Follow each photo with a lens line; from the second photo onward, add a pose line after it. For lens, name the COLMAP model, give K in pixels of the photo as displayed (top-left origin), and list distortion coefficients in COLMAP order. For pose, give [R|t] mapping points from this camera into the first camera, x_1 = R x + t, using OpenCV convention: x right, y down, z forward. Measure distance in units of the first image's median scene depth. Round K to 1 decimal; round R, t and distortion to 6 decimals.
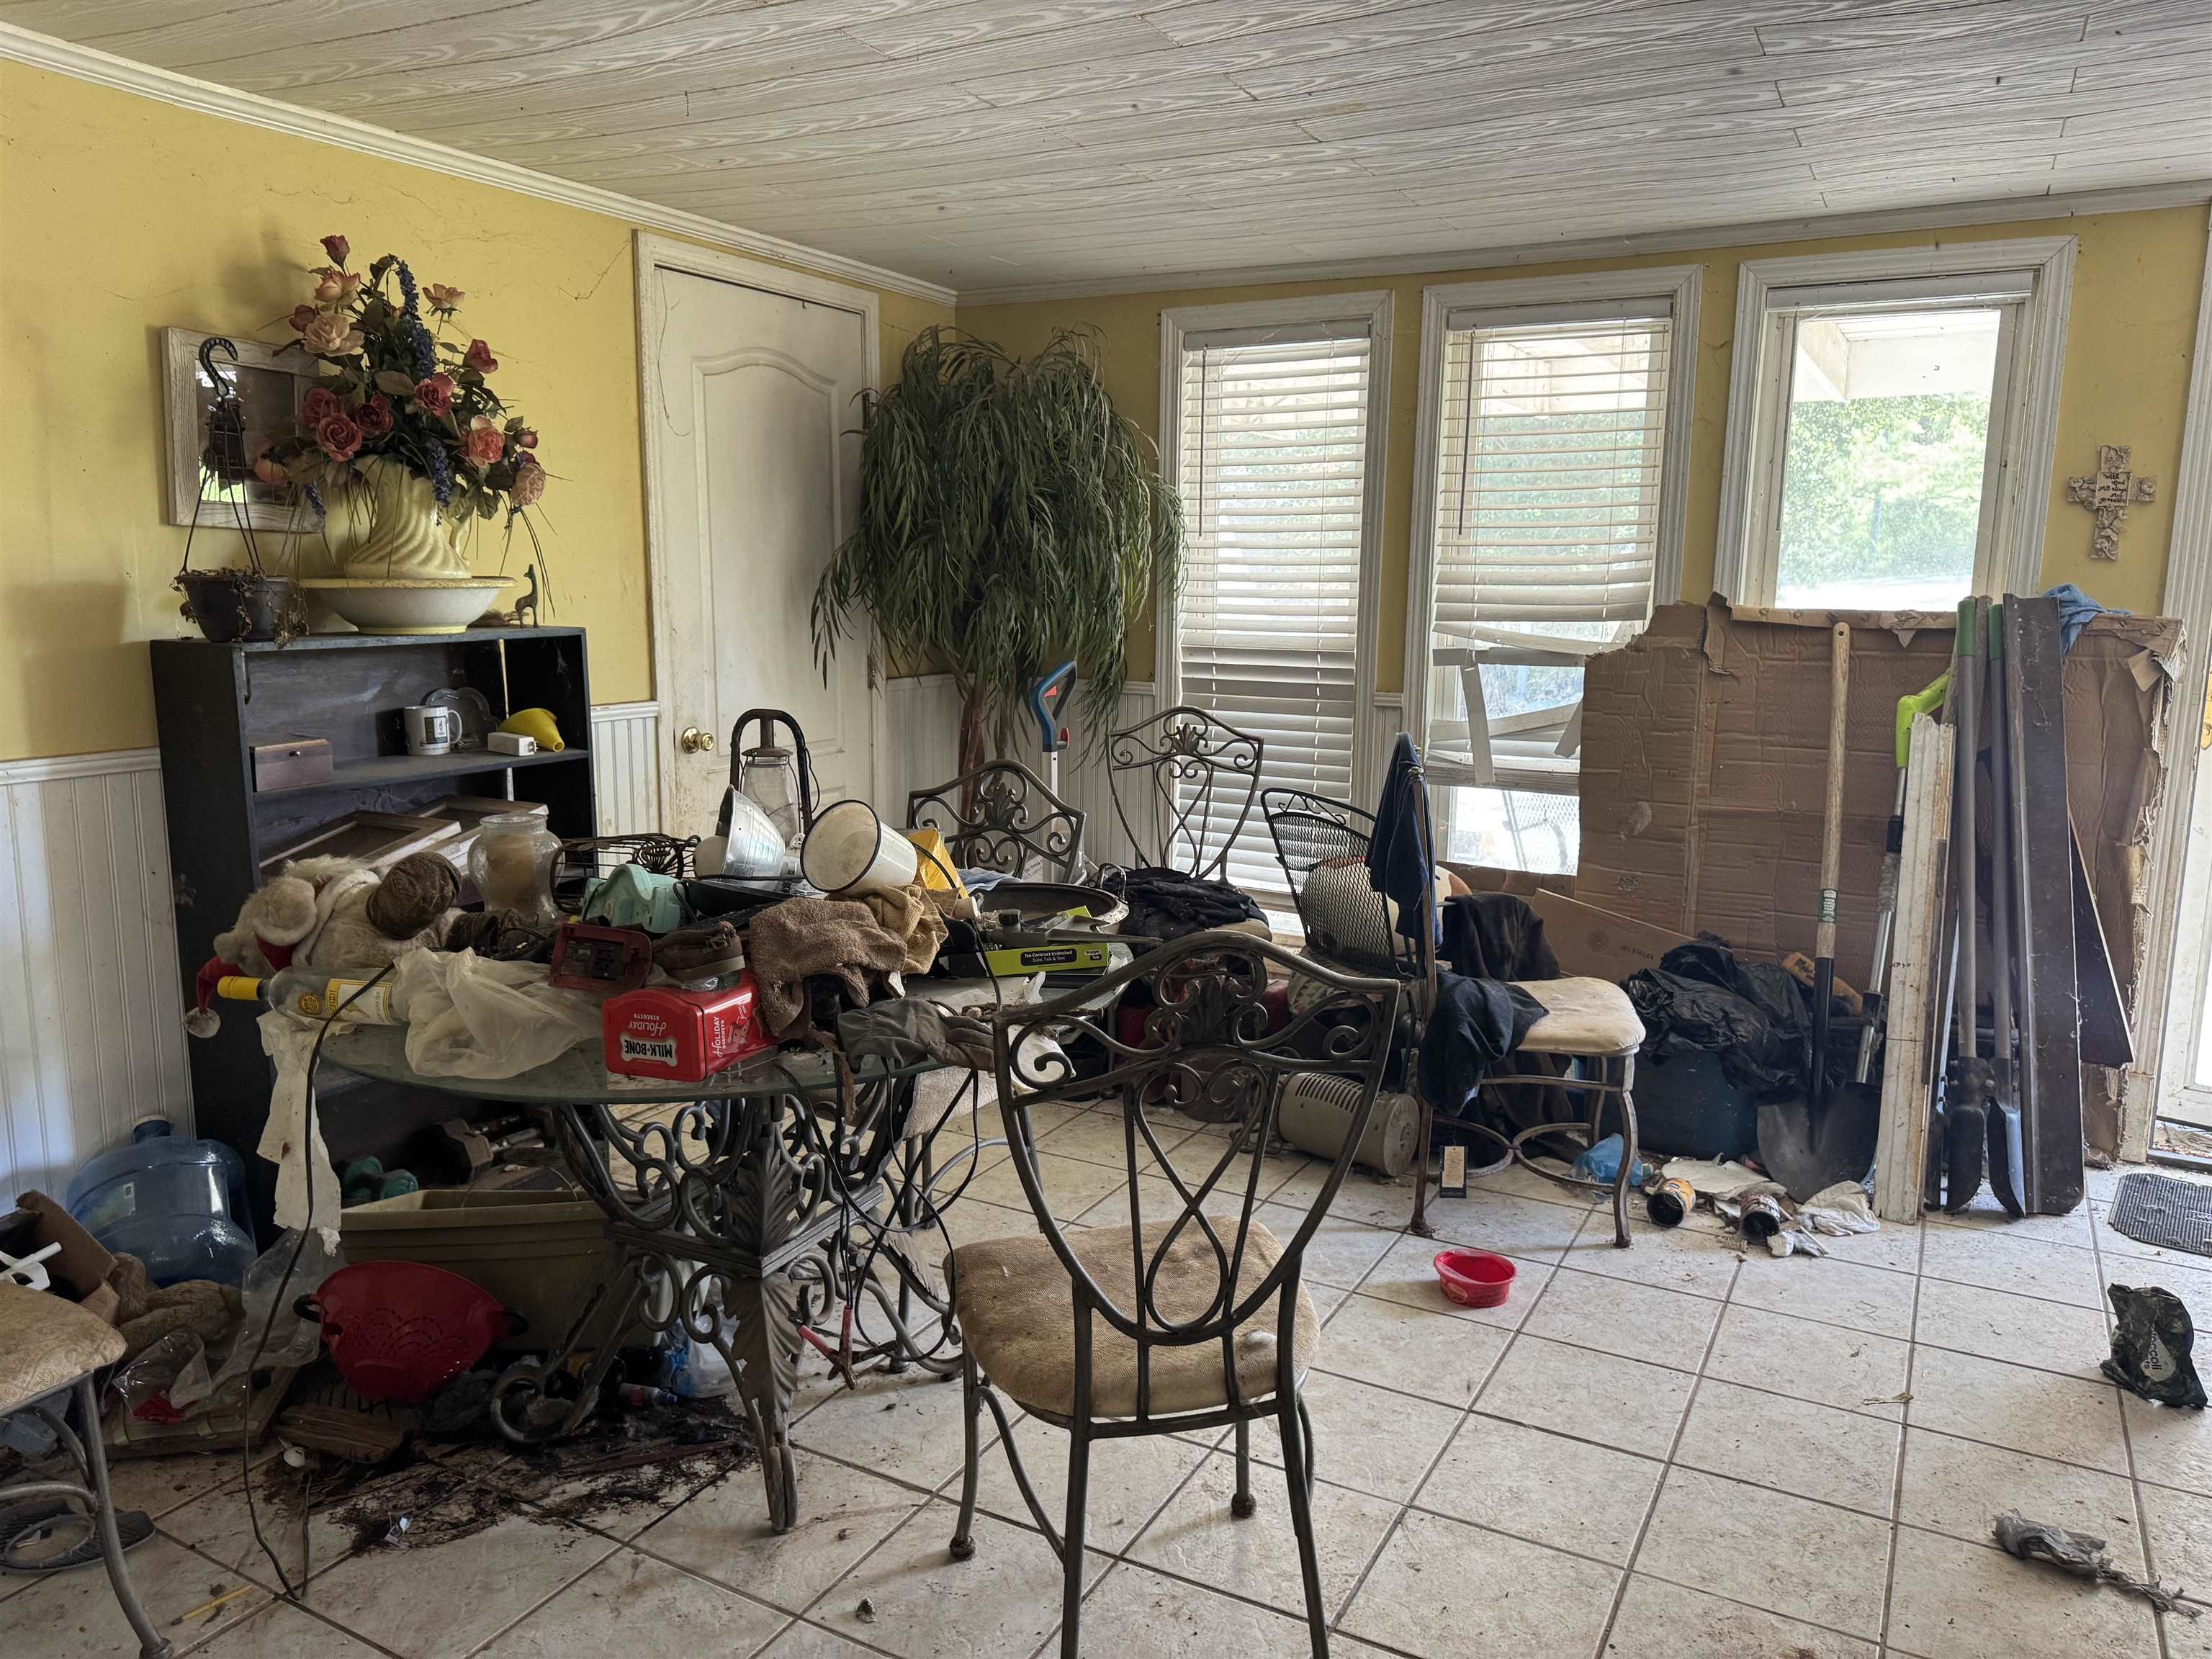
lens RADIAL K [[1560.2, 0, 1097.7], [0, 1560.2, 811.0], [0, 0, 1]] dist [0.023201, -0.031894]
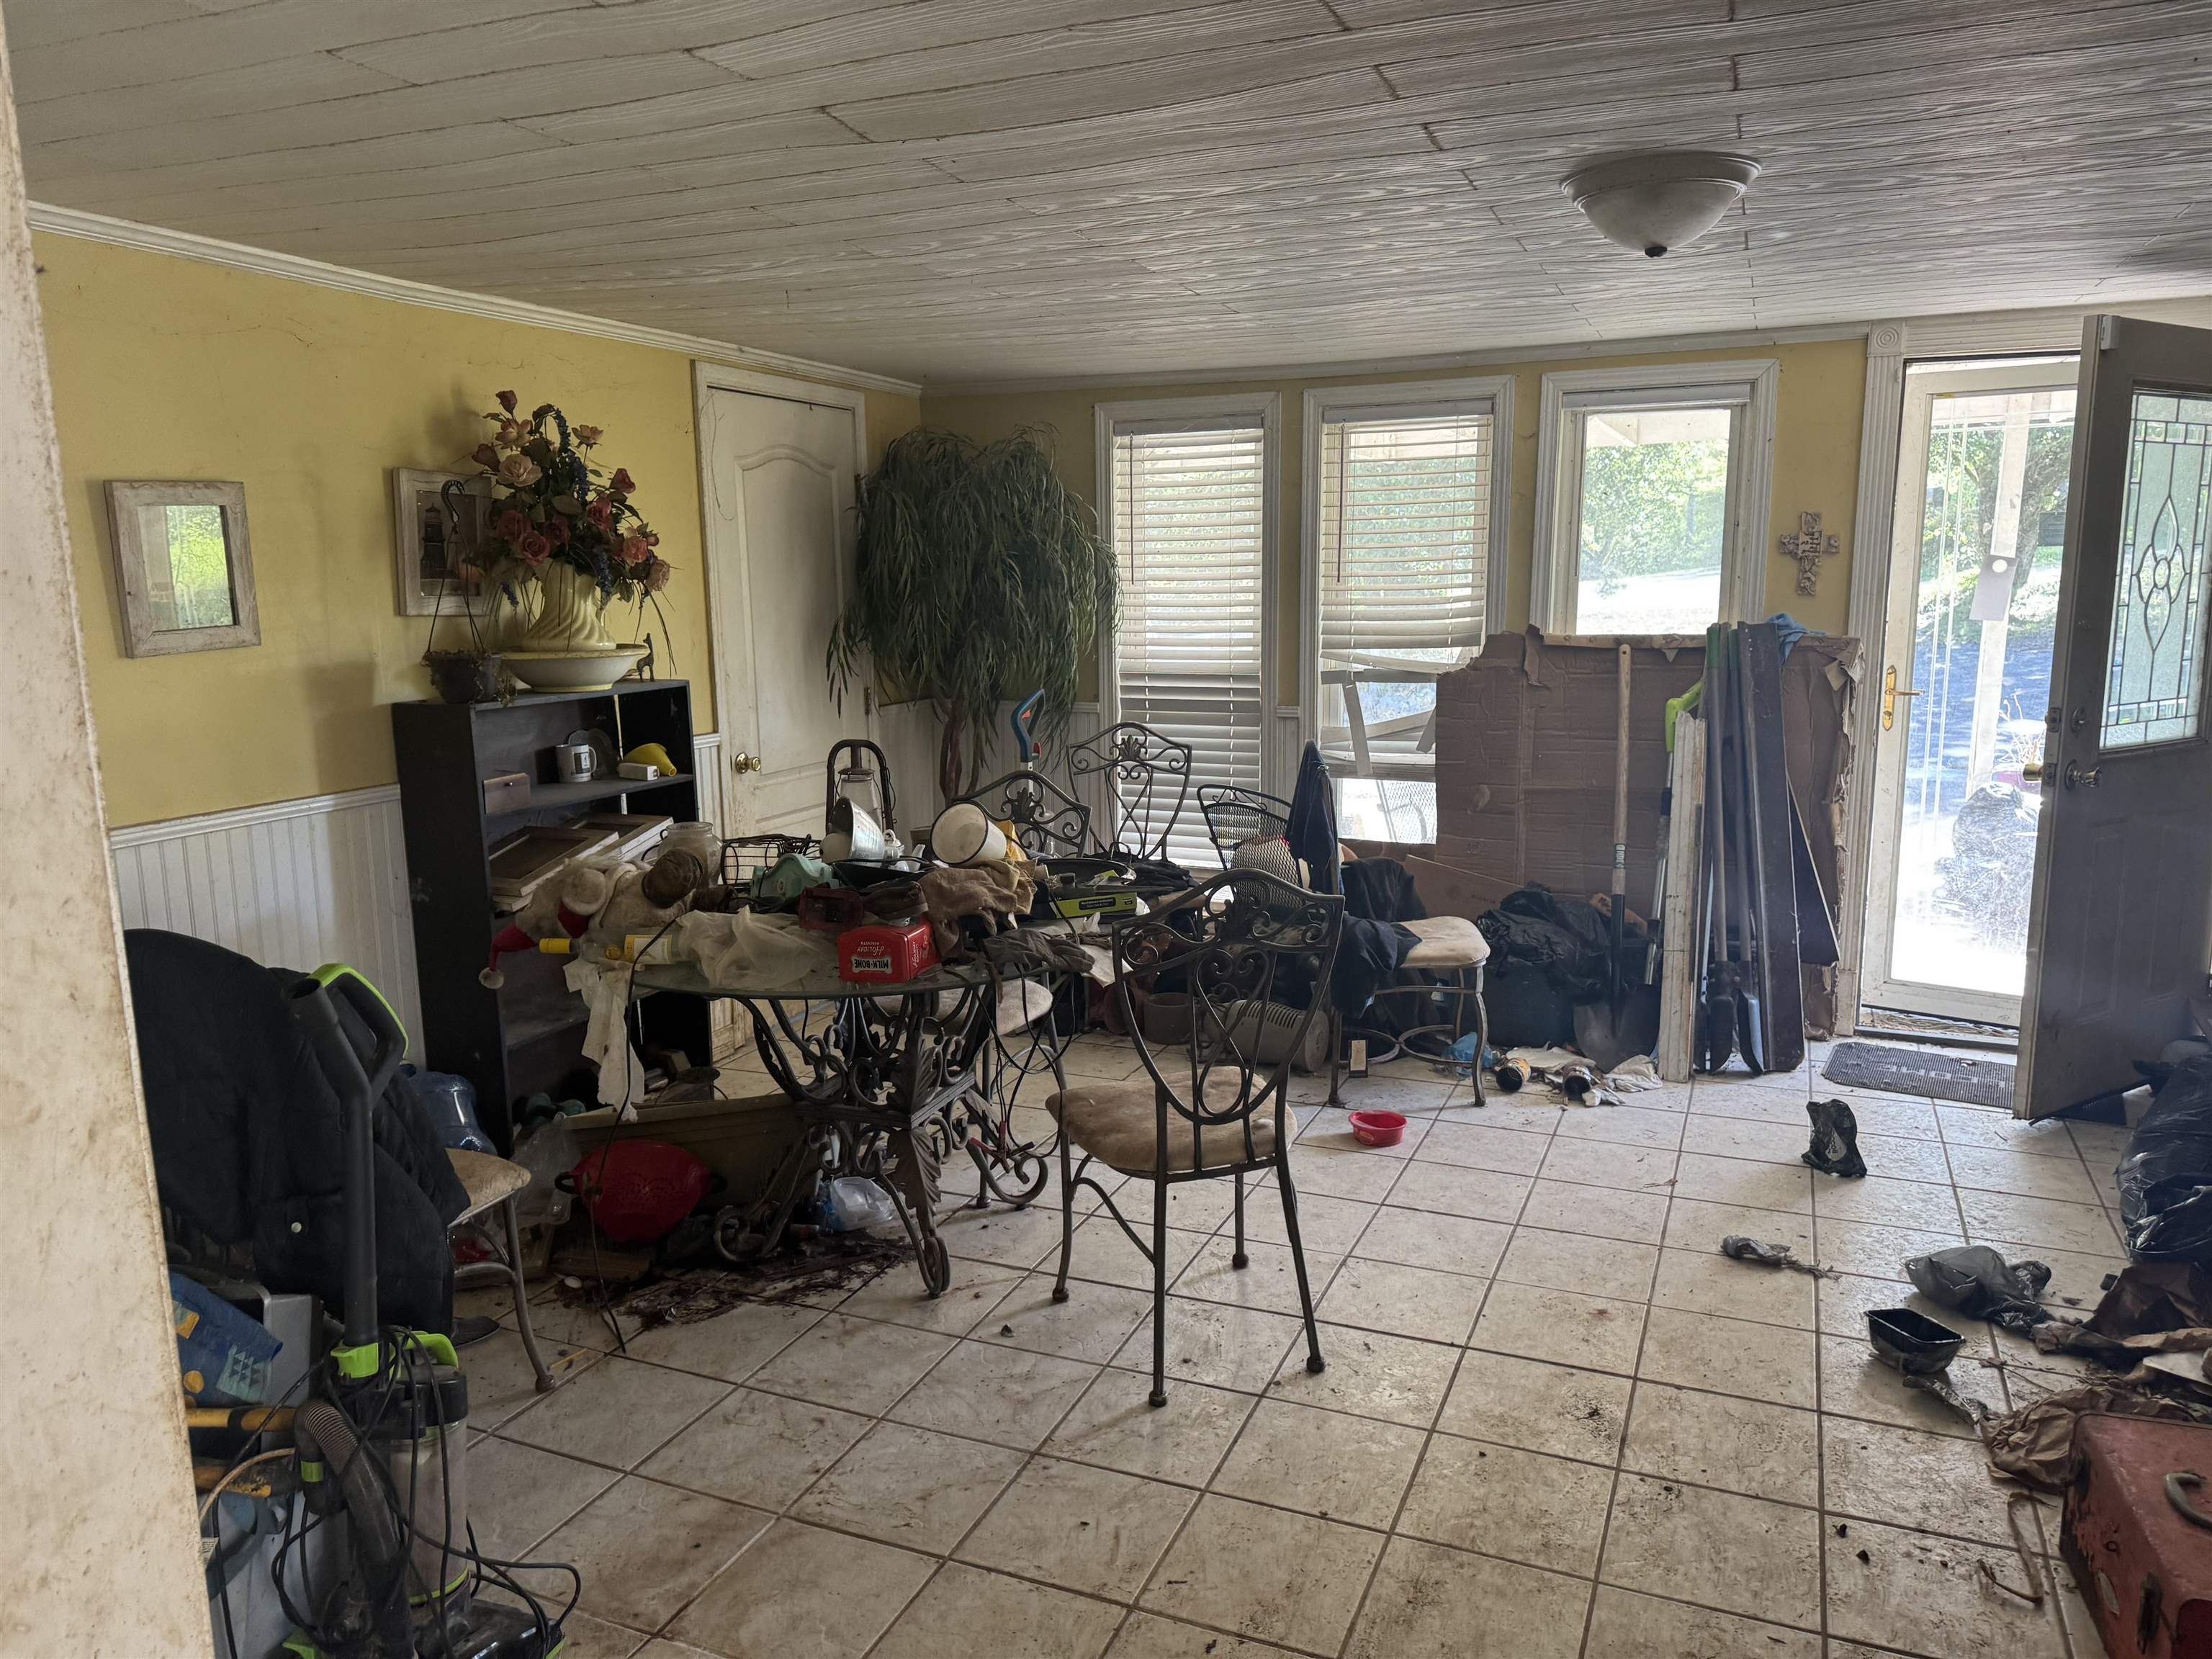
lens RADIAL K [[1581.0, 0, 1106.0], [0, 1581.0, 829.5], [0, 0, 1]] dist [0.047950, -0.000519]
pose [[0.994349, -0.039058, 0.098714, -0.118997], [0.037989, 0.999198, 0.012681, 0.003444], [-0.099130, -0.008859, 0.995035, -0.350580]]
